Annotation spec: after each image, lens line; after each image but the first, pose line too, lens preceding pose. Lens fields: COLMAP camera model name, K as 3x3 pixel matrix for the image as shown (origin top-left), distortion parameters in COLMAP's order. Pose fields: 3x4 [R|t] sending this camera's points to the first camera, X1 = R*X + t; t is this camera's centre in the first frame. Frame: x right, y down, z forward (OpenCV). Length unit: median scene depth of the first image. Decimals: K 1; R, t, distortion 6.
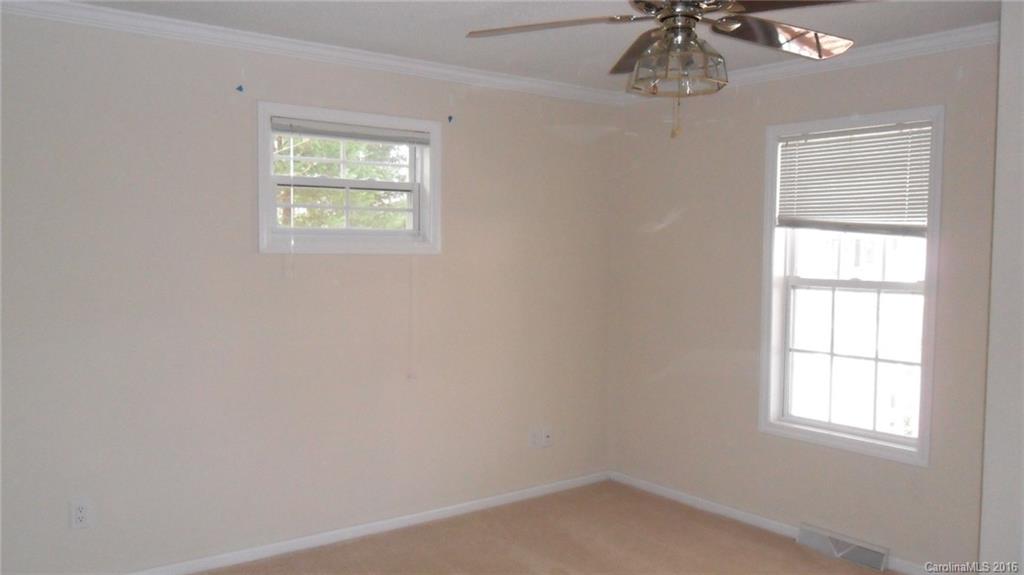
lens RADIAL K [[856.8, 0, 514.8], [0, 856.8, 291.3], [0, 0, 1]] dist [0.019746, -0.023345]
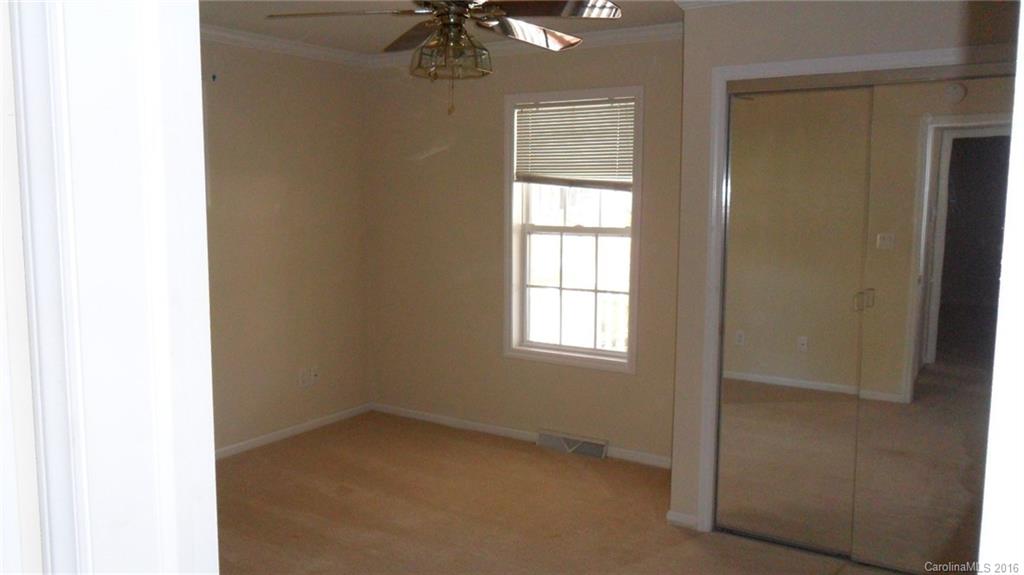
lens RADIAL K [[856.8, 0, 509.3], [0, 856.8, 287.2], [0, 0, 1]] dist [0.019746, -0.023345]
pose [[0.947169, -0.043896, 0.317717, -0.085161], [0.023302, 0.997390, 0.068333, -0.012478], [-0.319888, -0.057320, 0.945720, -0.119527]]
